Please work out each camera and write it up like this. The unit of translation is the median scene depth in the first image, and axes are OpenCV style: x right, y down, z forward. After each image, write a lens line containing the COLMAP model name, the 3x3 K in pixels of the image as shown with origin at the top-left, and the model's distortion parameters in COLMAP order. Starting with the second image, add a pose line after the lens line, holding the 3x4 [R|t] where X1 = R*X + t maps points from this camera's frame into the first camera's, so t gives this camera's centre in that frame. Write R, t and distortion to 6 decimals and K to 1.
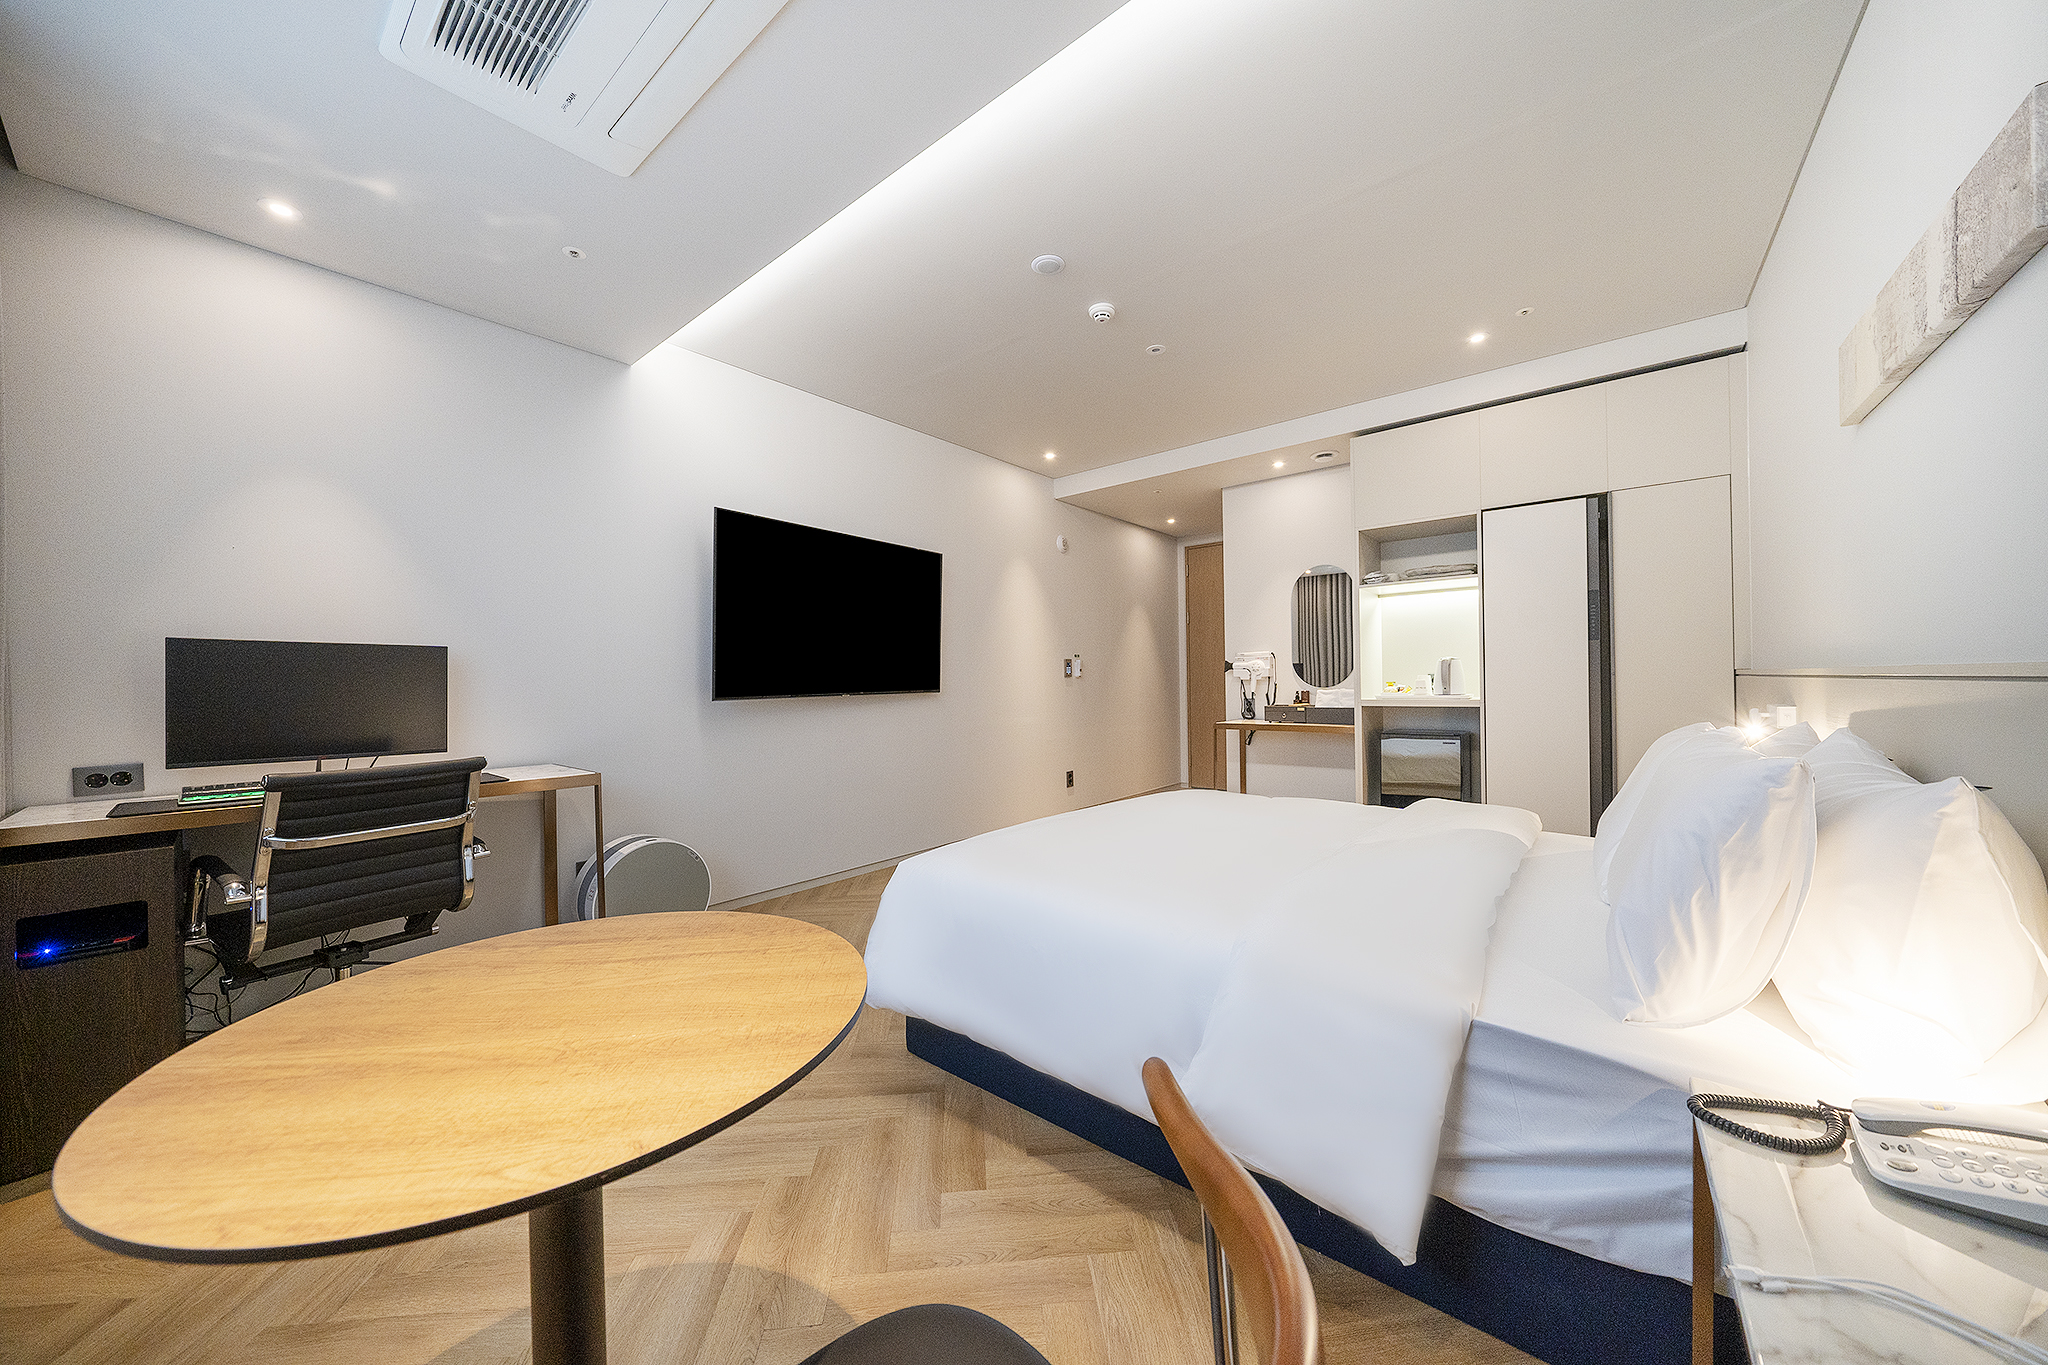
lens RADIAL K [[698.9, 0, 1021.8], [0, 698.9, 682.0], [0, 0, 1]] dist [-0.001300, -0.000004]
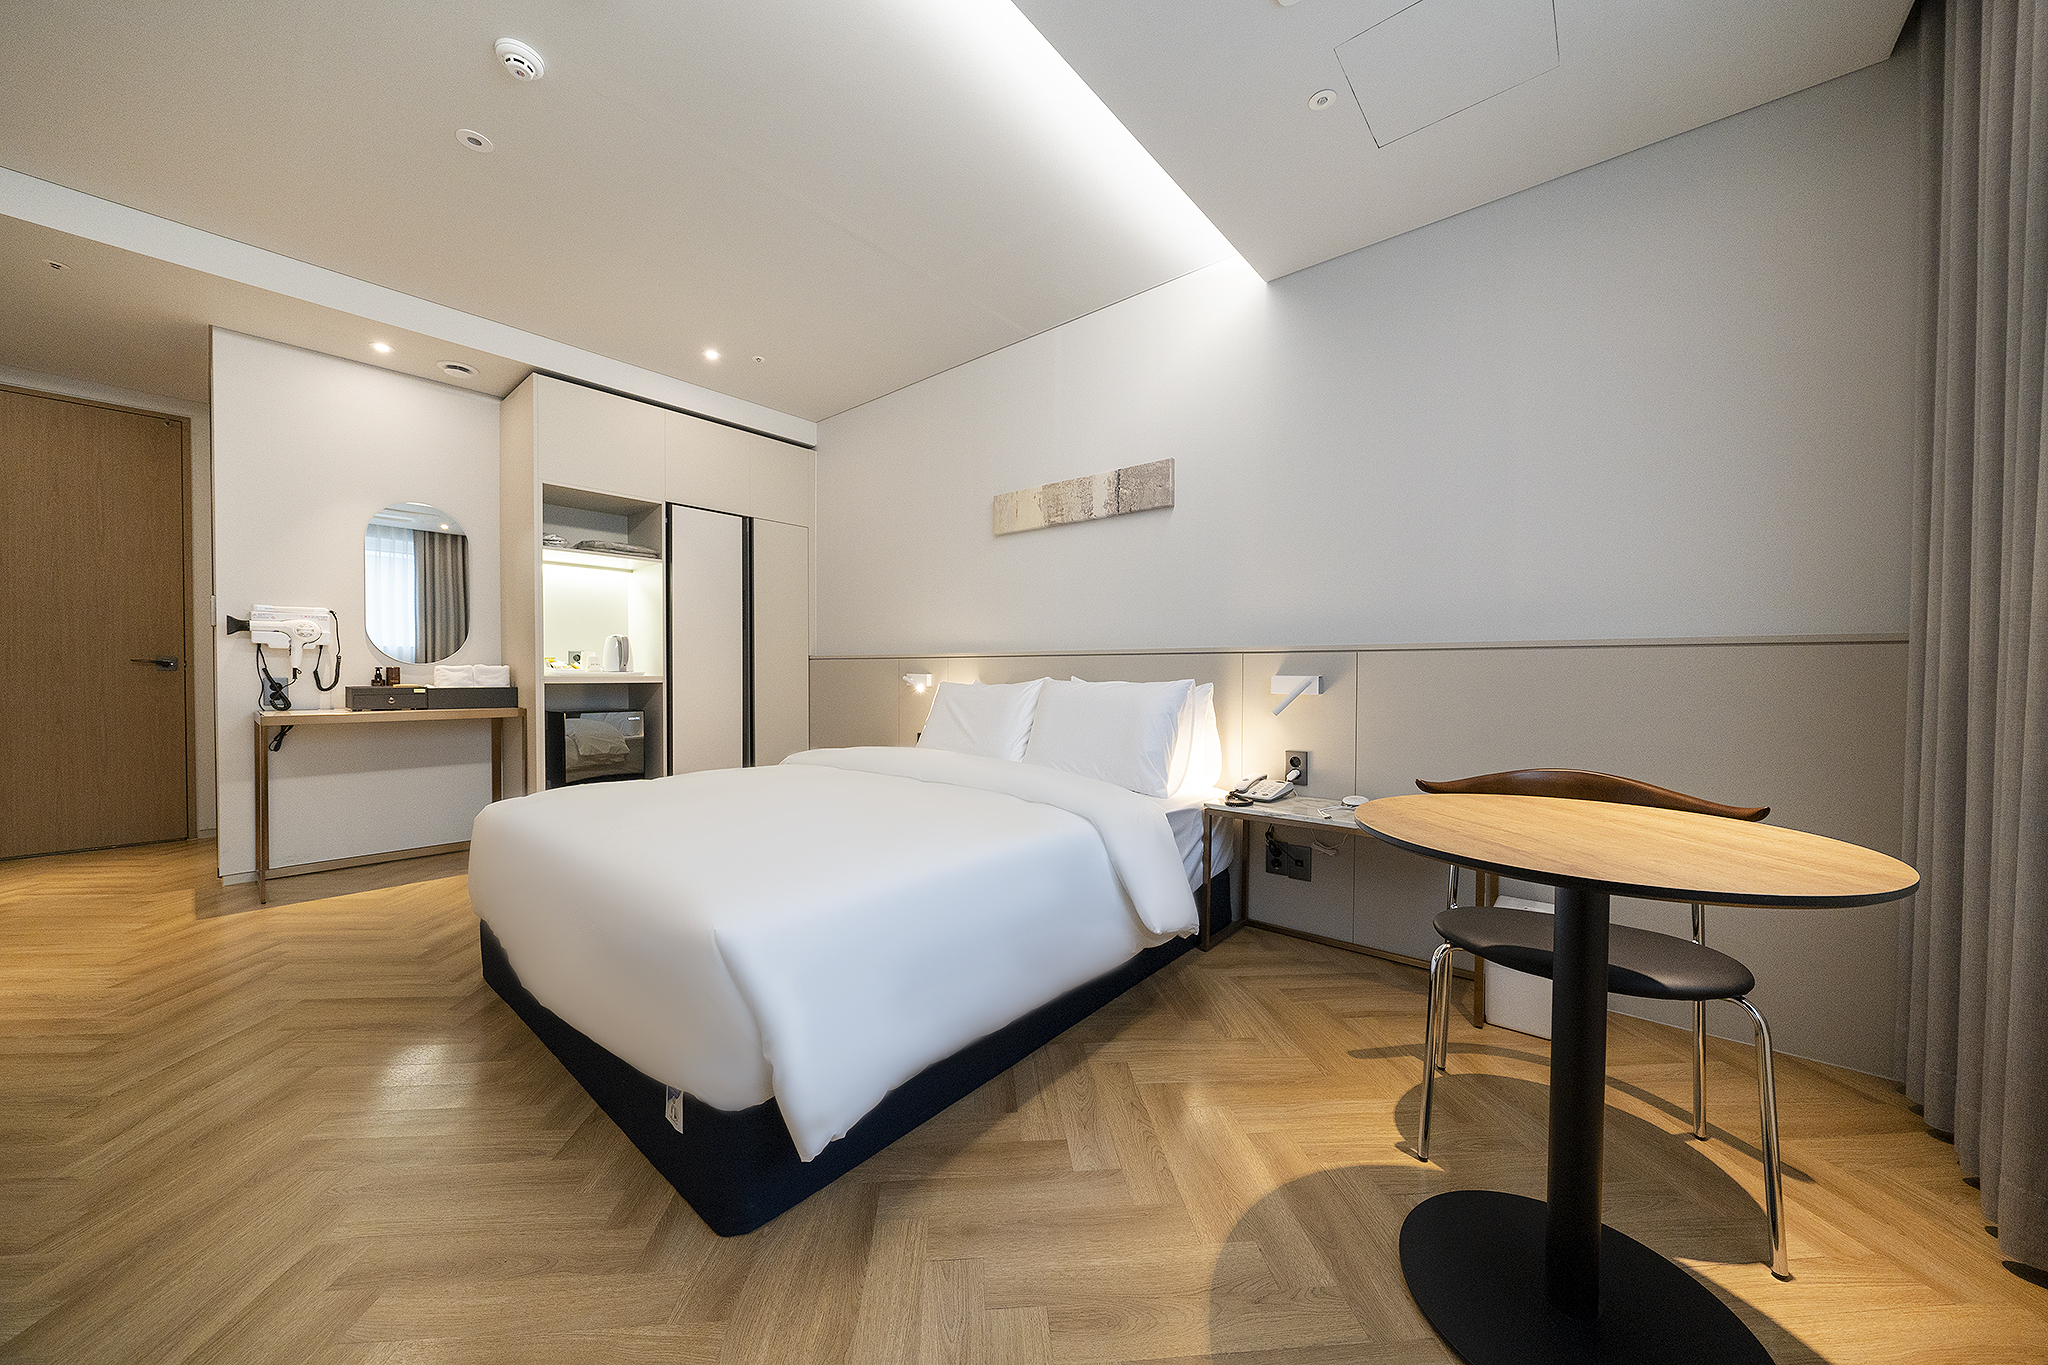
lens RADIAL K [[698.9, 0, 1021.8], [0, 698.9, 682.0], [0, 0, 1]] dist [-0.001300, -0.000004]
pose [[0.012920, 0.001960, 0.999915, -0.430503], [-0.005413, 0.999984, -0.001890, 0.034756], [-0.999902, -0.005388, 0.012930, 0.436714]]
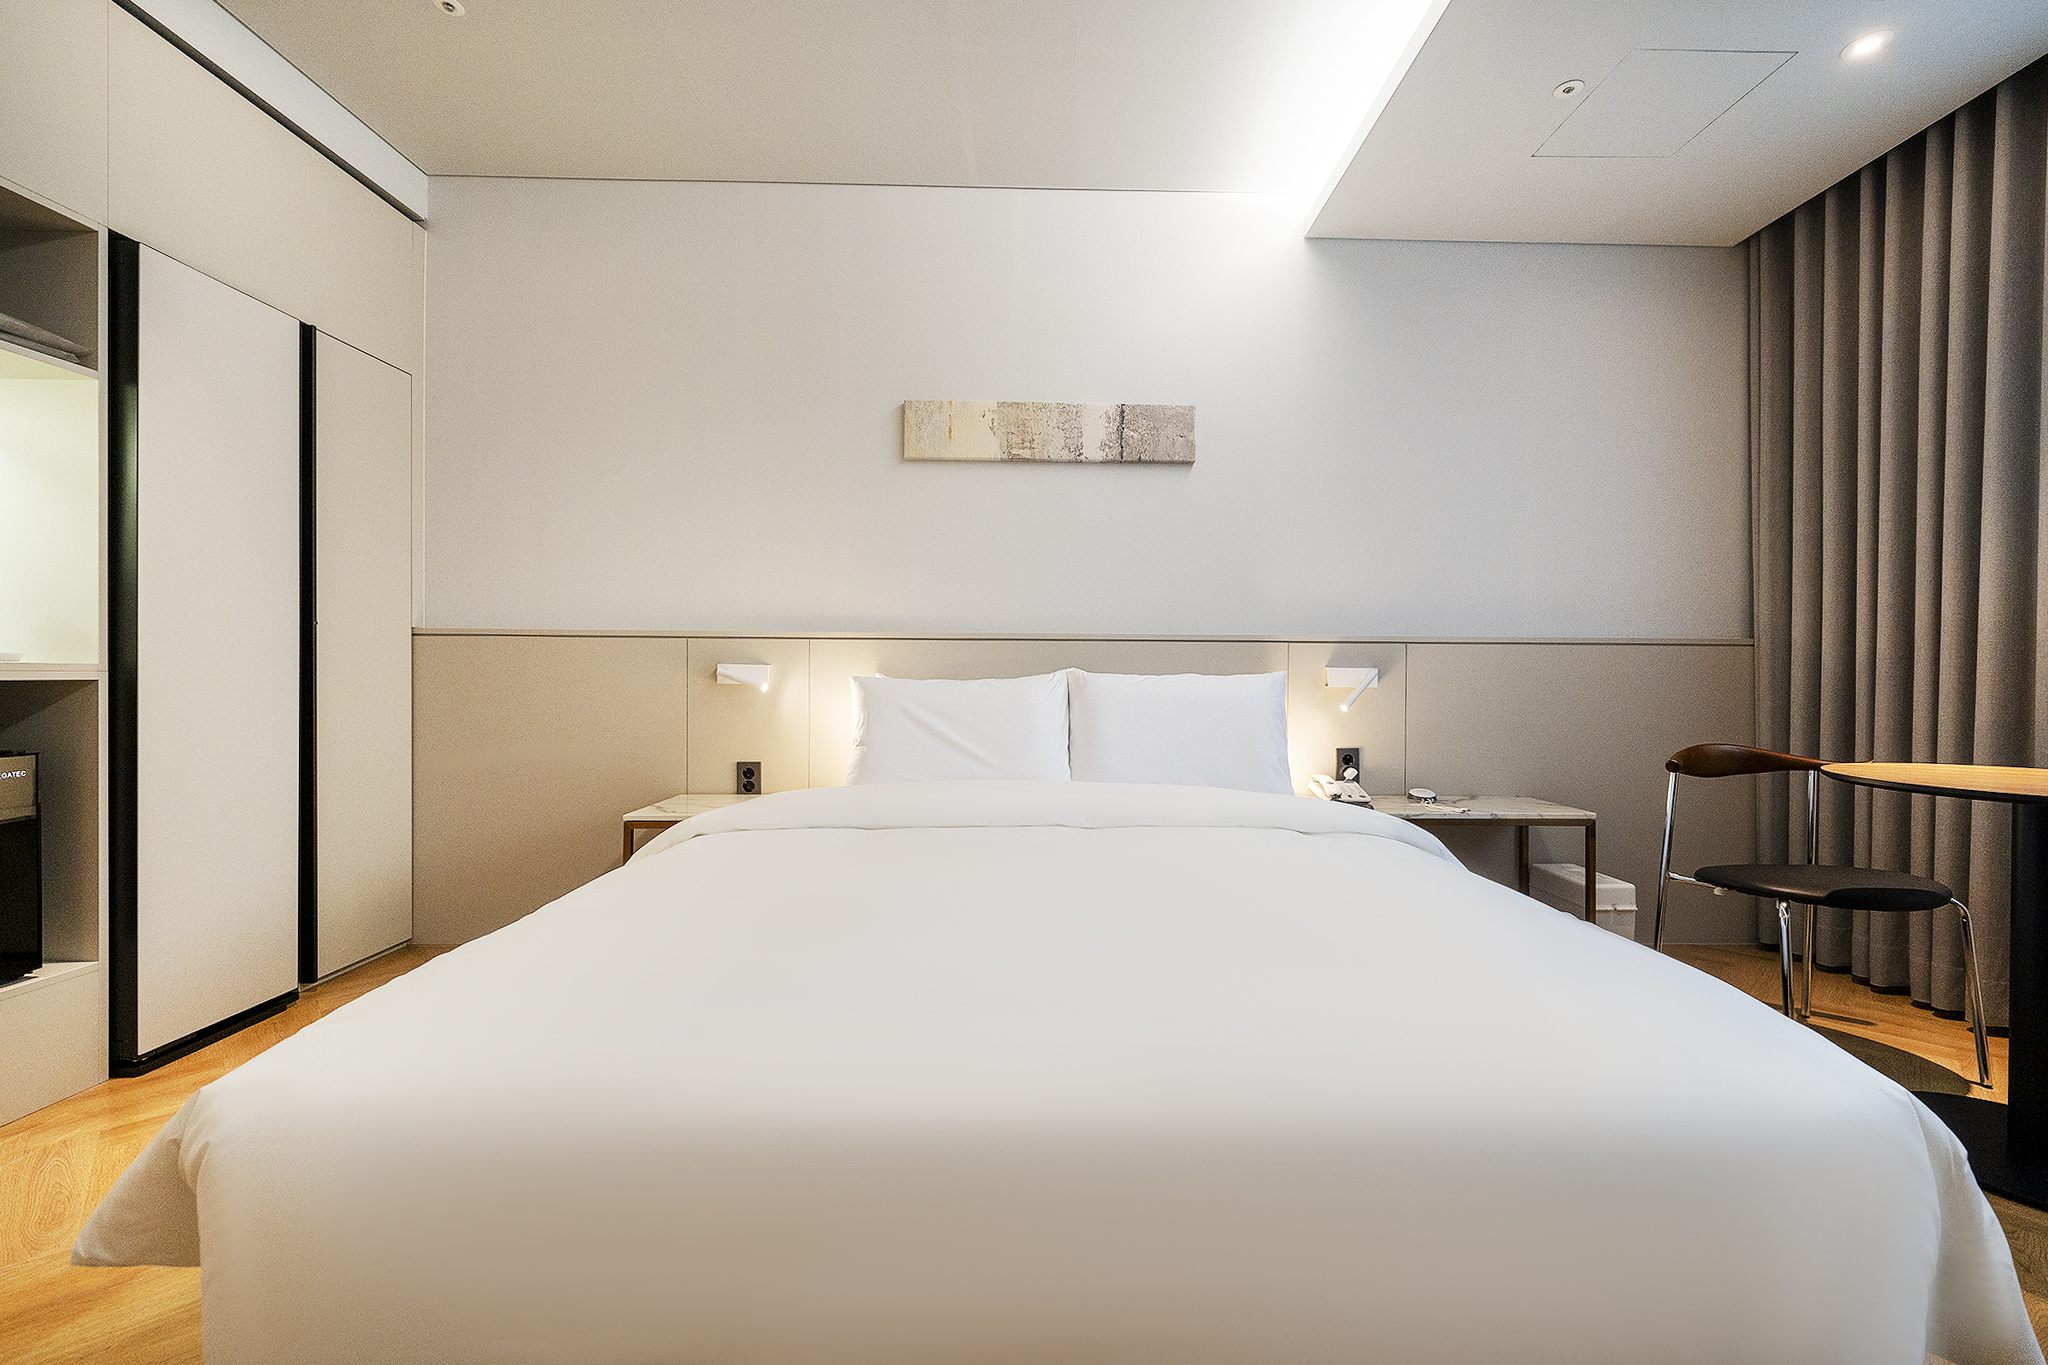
lens RADIAL K [[795.4, 0, 1031.2], [0, 795.4, 667.9], [0, 0, 1]] dist [-0.002200, -0.000020]
pose [[-0.654247, 0.006014, 0.756257, -0.087669], [0.000714, 0.999973, -0.007334, 0.031219], [-0.756281, -0.004259, -0.654233, 0.903203]]
